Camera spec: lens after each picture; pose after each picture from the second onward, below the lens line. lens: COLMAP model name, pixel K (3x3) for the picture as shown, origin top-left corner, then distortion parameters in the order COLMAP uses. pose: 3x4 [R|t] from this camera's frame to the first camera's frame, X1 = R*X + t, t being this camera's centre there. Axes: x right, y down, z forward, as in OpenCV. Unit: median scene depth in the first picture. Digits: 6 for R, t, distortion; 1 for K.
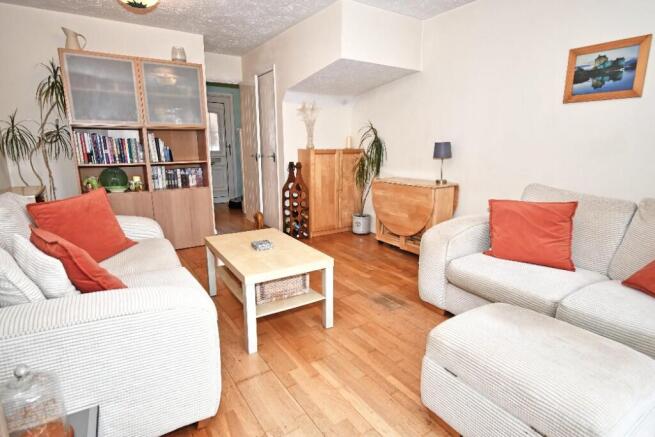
lens RADIAL K [[347.2, 0, 327.5], [0, 347.2, 218.5], [0, 0, 1]] dist [0.000845, -0.000132]
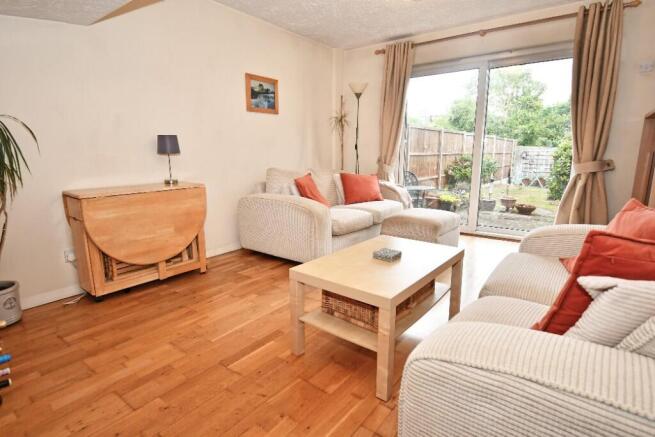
lens RADIAL K [[347.2, 0, 327.5], [0, 347.2, 218.5], [0, 0, 1]] dist [0.000845, -0.000132]
pose [[-0.341971, -0.181950, 0.921927, -0.617969], [0.197742, 0.945176, 0.259887, -0.171669], [-0.918670, 0.271177, -0.287244, 0.946930]]
